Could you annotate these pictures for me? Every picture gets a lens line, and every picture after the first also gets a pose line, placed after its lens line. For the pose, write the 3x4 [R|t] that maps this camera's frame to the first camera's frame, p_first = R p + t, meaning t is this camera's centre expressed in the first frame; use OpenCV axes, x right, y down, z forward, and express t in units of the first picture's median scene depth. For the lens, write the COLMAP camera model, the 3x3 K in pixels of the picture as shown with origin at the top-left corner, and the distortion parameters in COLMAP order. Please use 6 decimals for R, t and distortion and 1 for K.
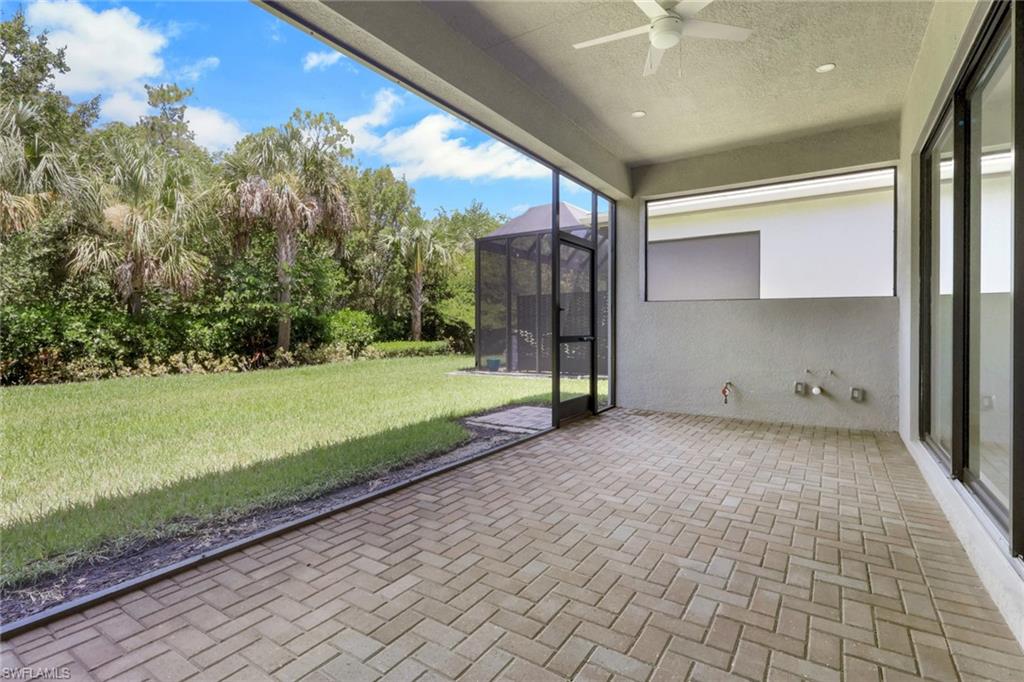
lens RADIAL K [[485.6, 0, 511.4], [0, 485.6, 327.6], [0, 0, 1]] dist [0.000885, 0.000121]
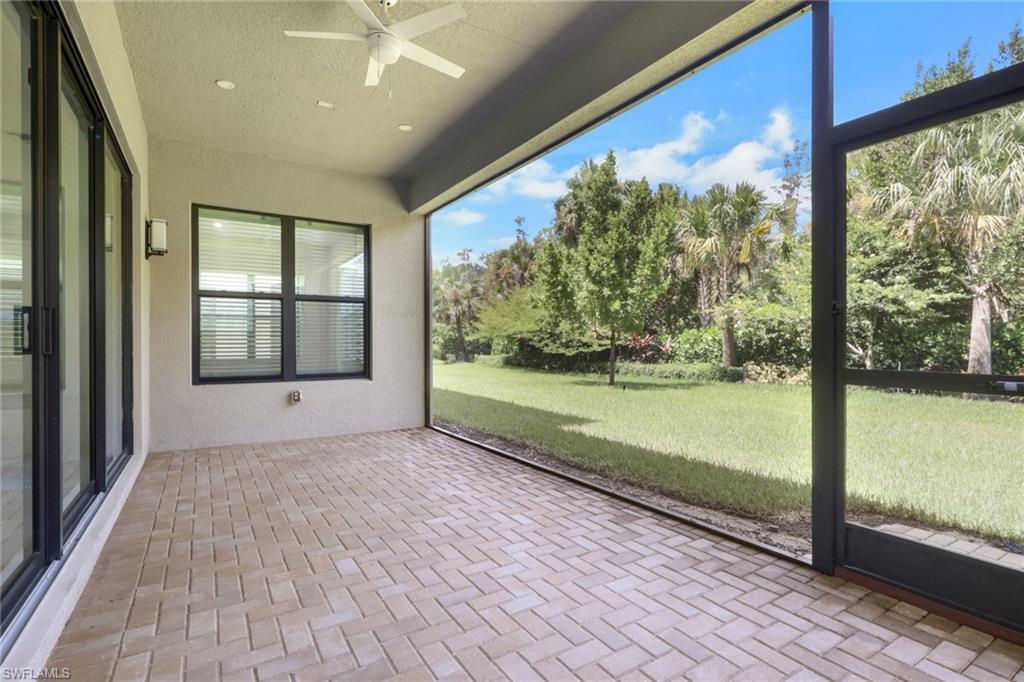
lens RADIAL K [[486.9, 0, 508.9], [0, 486.9, 343.7], [0, 0, 1]] dist [-0.000227, -0.000049]
pose [[-0.409001, 0.003869, -0.912526, 0.275038], [-0.002065, 0.999985, 0.005165, -0.003207], [0.912532, 0.003997, -0.408987, 0.401939]]
